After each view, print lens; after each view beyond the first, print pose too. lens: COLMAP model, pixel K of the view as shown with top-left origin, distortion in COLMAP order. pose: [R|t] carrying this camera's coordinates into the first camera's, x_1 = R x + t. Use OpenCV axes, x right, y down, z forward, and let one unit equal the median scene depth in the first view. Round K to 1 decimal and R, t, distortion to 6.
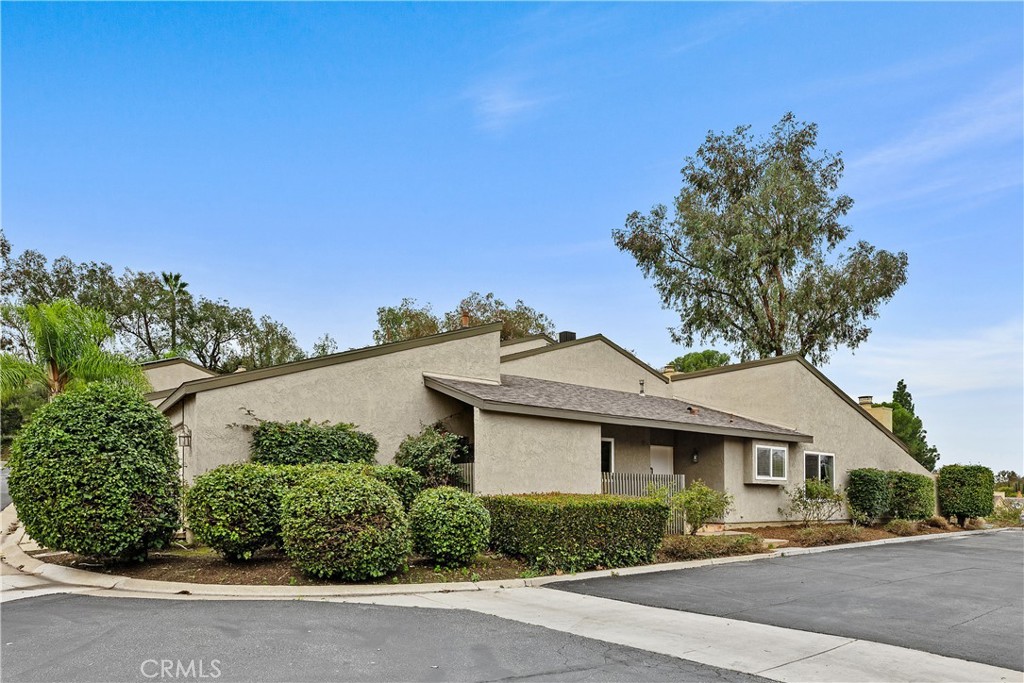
lens RADIAL K [[560.6, 0, 512.0], [0, 560.6, 360.0], [0, 0, 1]] dist [-0.015994, -0.001504]
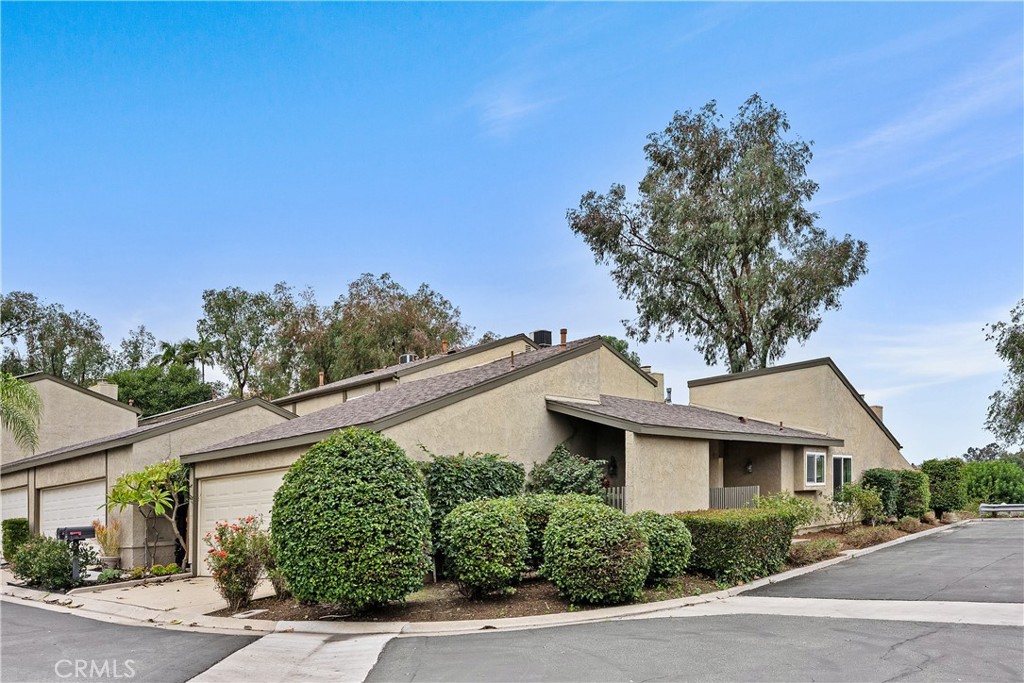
lens RADIAL K [[703.3, 0, 512.0], [0, 703.3, 341.5], [0, 0, 1]] dist [-0.035677, 0.008757]
pose [[0.978963, -0.018230, 0.203220, -0.205190], [0.021093, 0.999706, -0.011932, -0.026056], [-0.202942, 0.015967, 0.979060, -0.077520]]
